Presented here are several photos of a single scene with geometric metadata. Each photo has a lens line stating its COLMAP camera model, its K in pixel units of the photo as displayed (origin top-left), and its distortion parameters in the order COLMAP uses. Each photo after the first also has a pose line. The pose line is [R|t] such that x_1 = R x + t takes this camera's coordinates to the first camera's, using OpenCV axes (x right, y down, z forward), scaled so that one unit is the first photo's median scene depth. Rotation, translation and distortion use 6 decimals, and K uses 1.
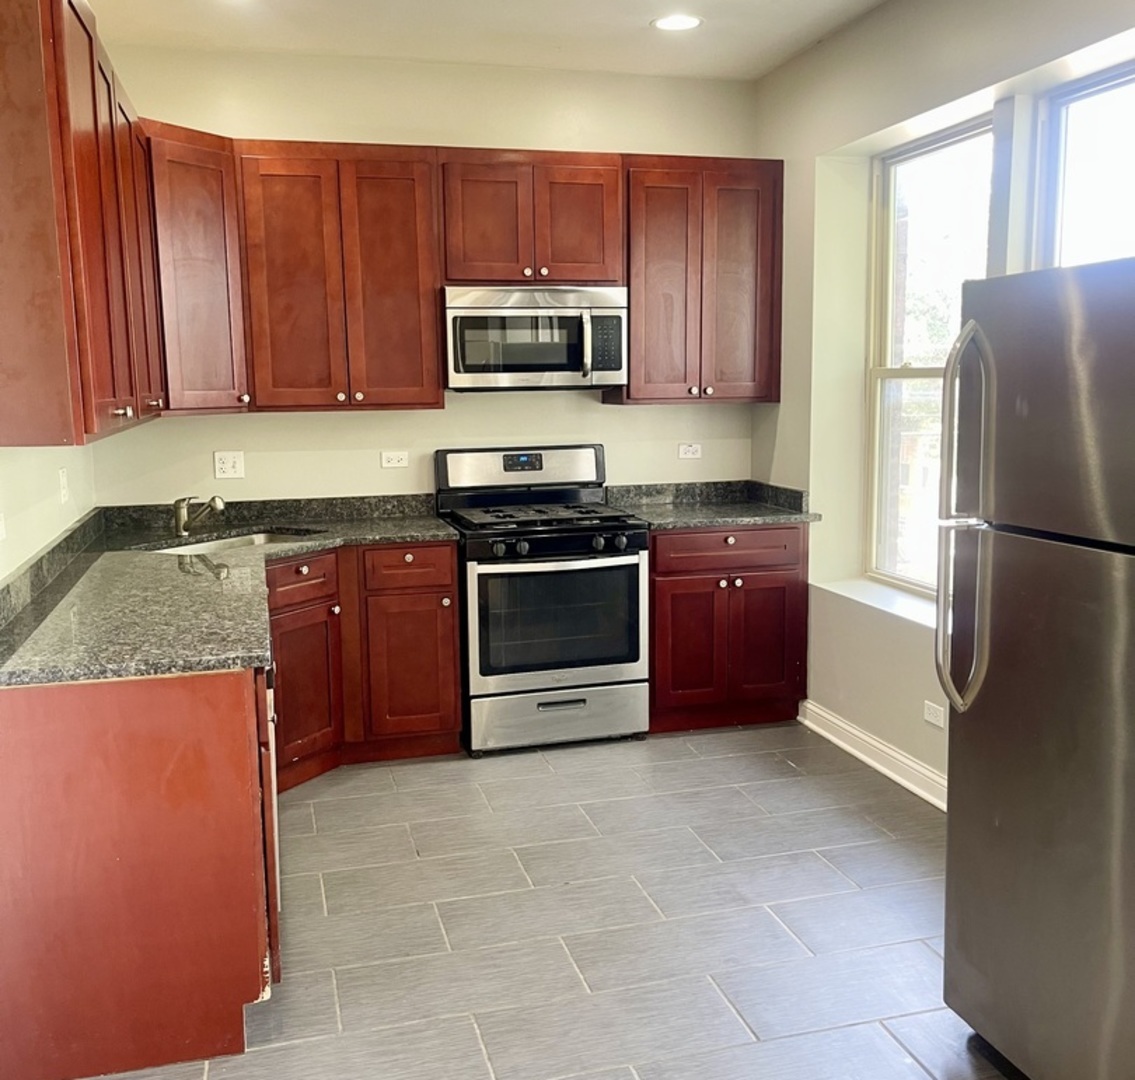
lens RADIAL K [[1151.2, 0, 566.6], [0, 1151.2, 547.7], [0, 0, 1]] dist [0.093790, 0.000000]
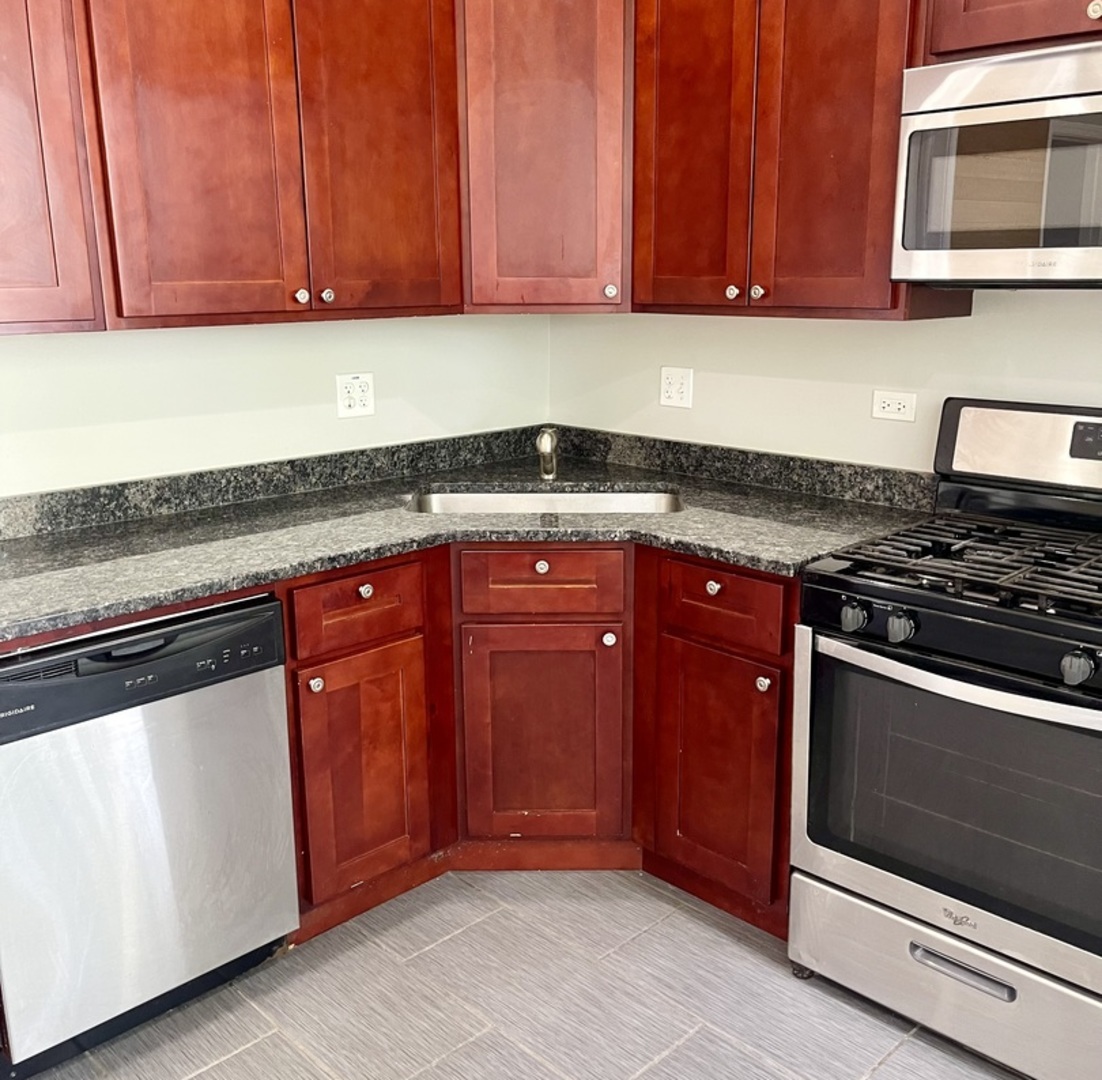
lens RADIAL K [[1128.4, 0, 552.6], [0, 1128.4, 532.9], [0, 0, 1]] dist [0.071693, 0.000000]
pose [[0.488744, 0.214562, -0.845631, 0.266294], [-0.129393, 0.976393, 0.172956, -0.095384], [0.862778, 0.024887, 0.504969, 0.610762]]
